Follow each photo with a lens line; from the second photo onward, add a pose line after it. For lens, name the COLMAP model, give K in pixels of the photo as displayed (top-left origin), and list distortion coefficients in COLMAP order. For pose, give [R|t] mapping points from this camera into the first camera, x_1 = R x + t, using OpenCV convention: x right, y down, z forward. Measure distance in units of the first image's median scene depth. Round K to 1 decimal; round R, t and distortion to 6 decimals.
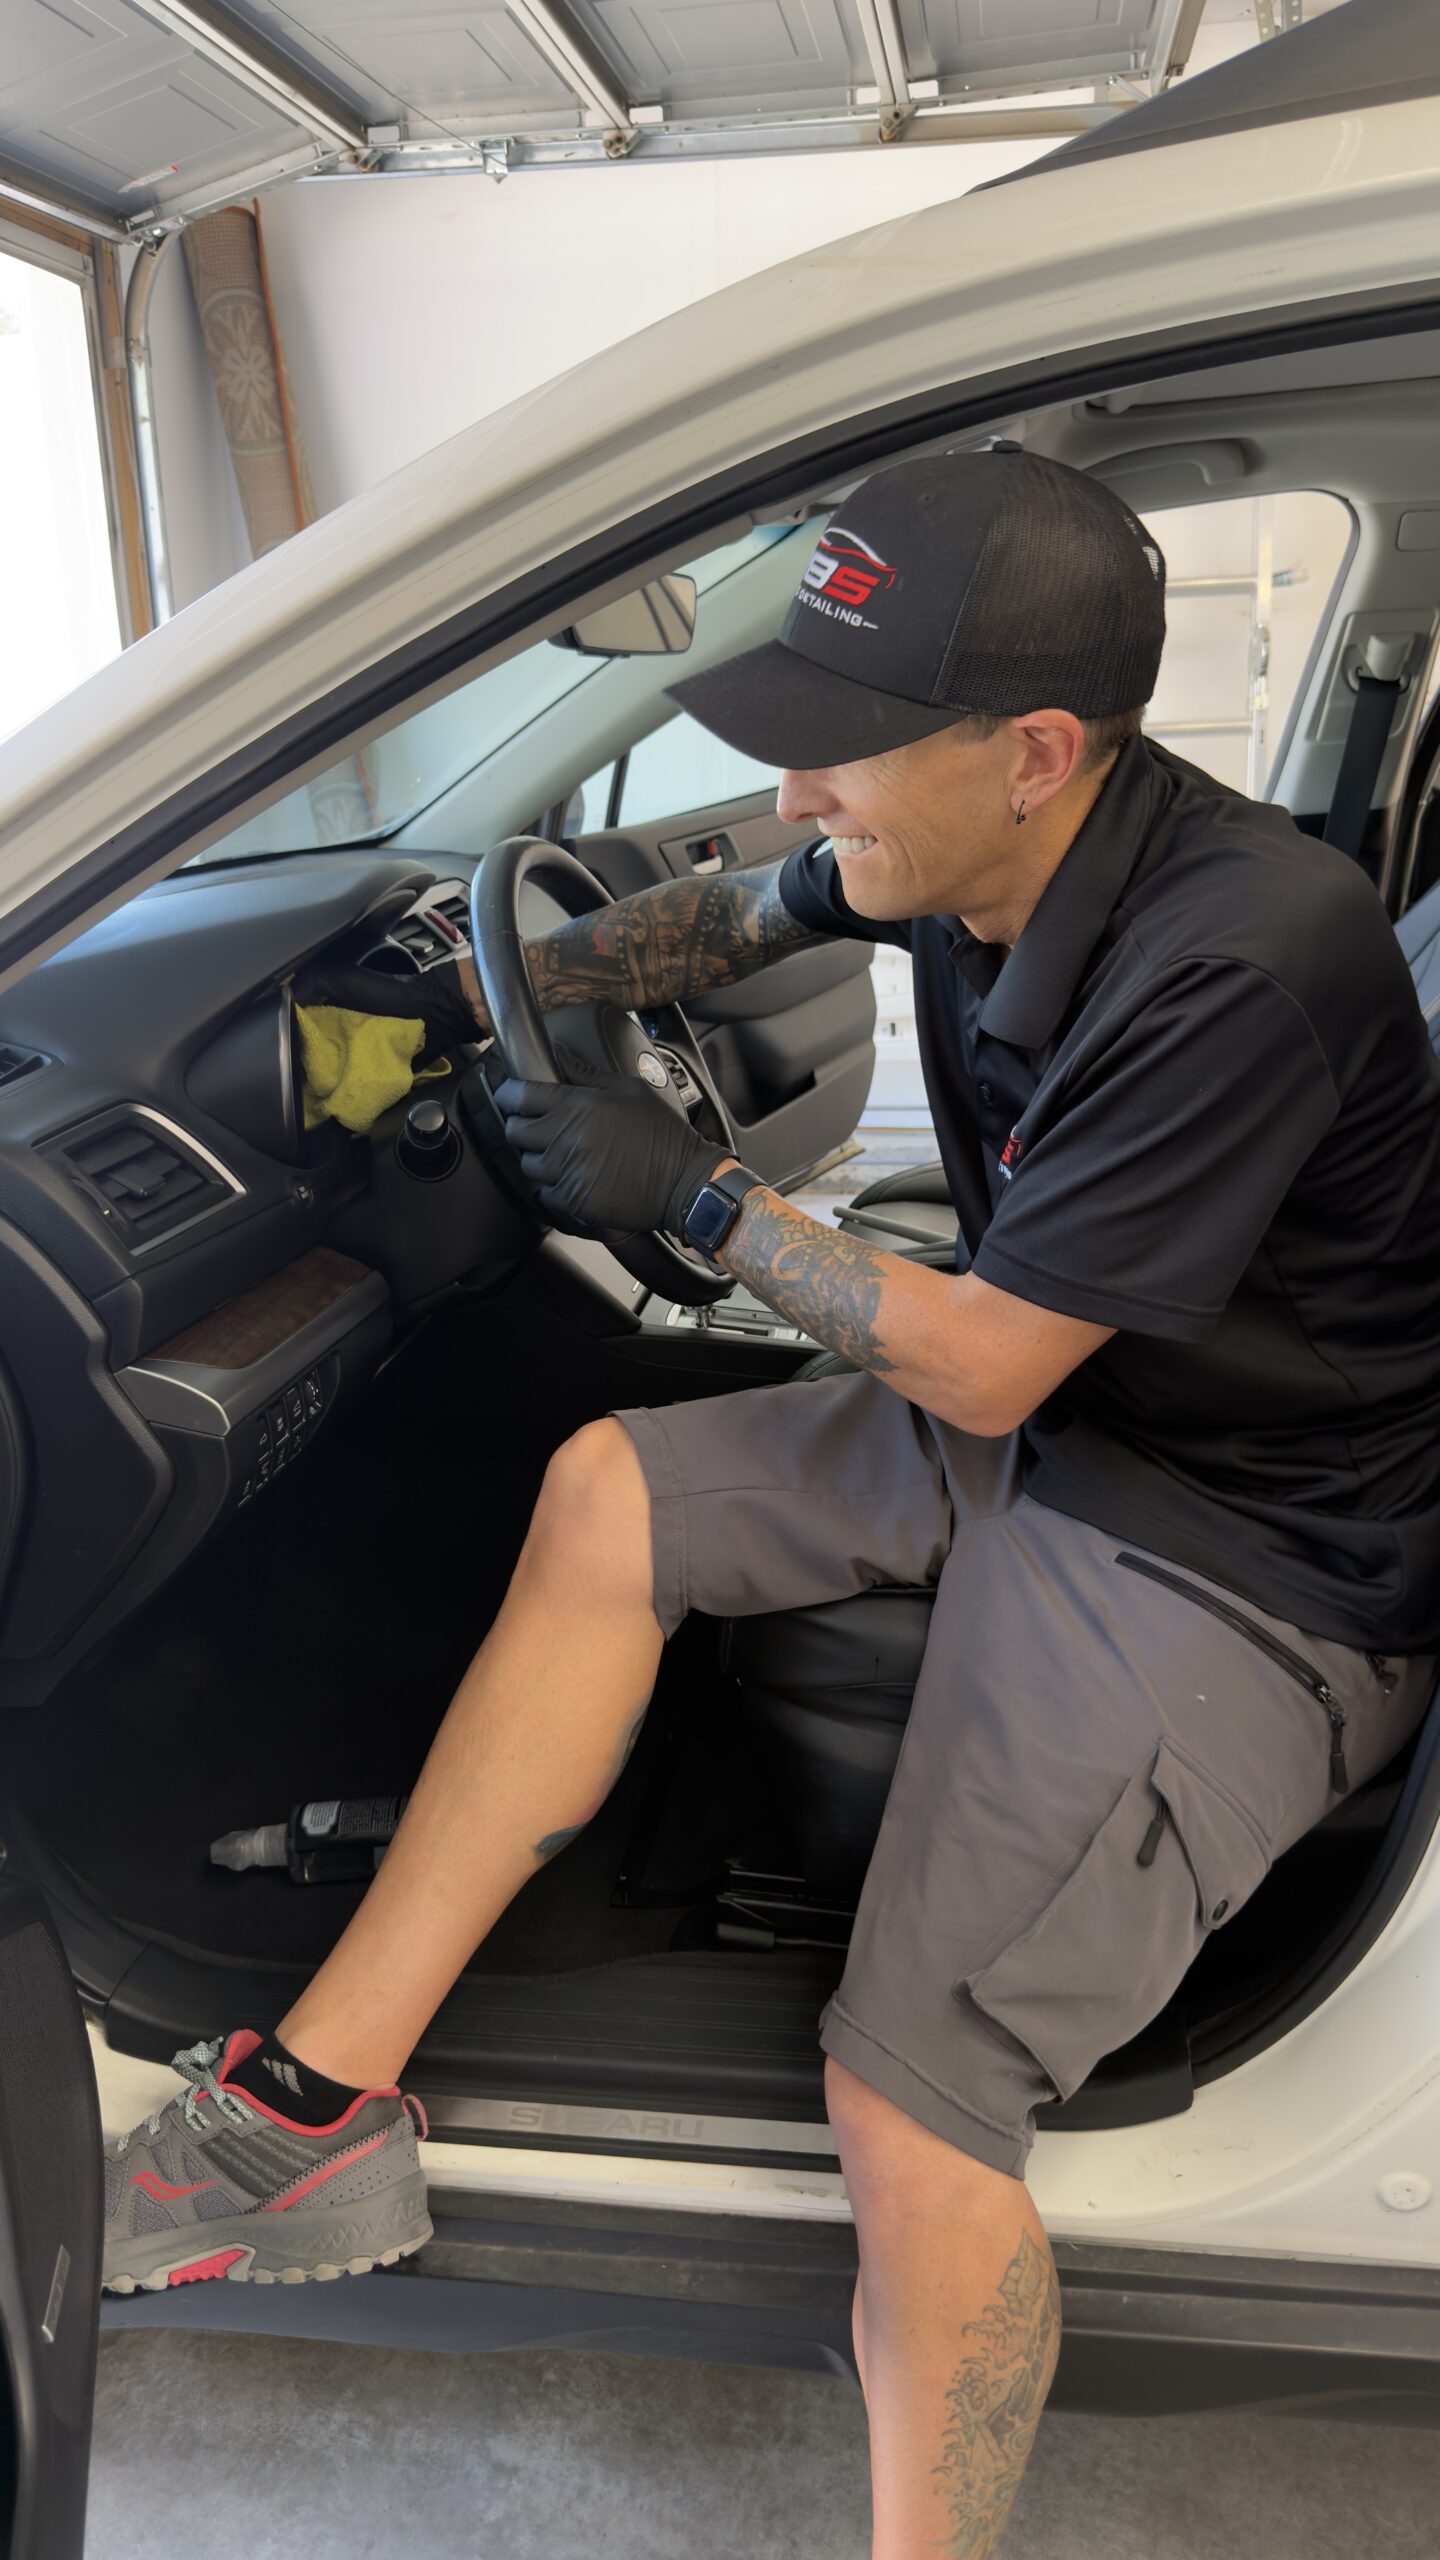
lens RADIAL K [[1834.9, 0, 720.0], [0, 1834.9, 1280.0], [0, 0, 1]] dist [0.001842, -0.002166]
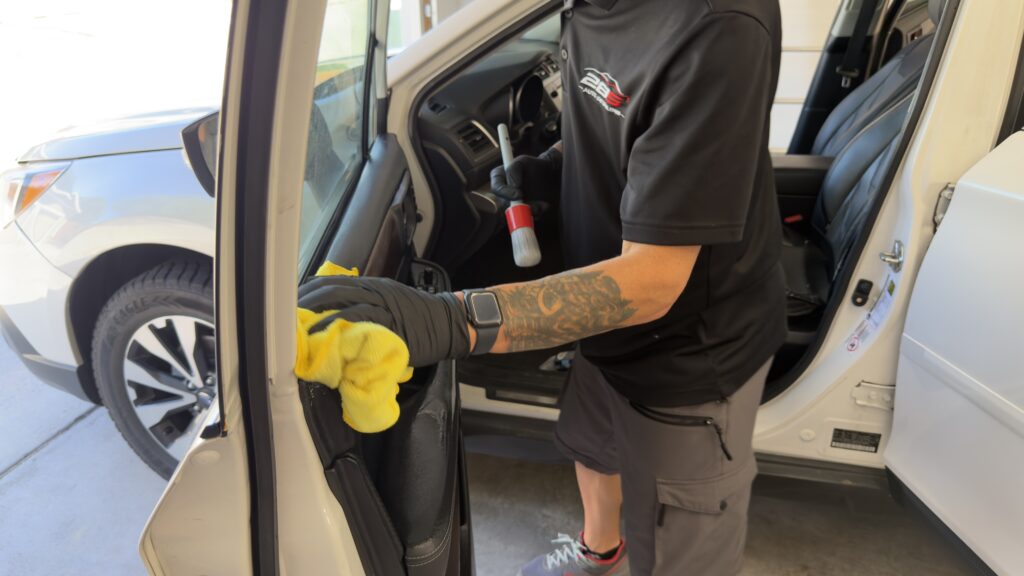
lens RADIAL K [[734.0, 0, 512.0], [0, 734.0, 288.0], [0, 0, 1]] dist [0.001842, -0.002166]
pose [[0.989298, 0.067069, -0.129581, -0.029205], [-0.052998, 0.992613, 0.109140, 0.059666], [0.135943, -0.101104, 0.985544, -0.371561]]
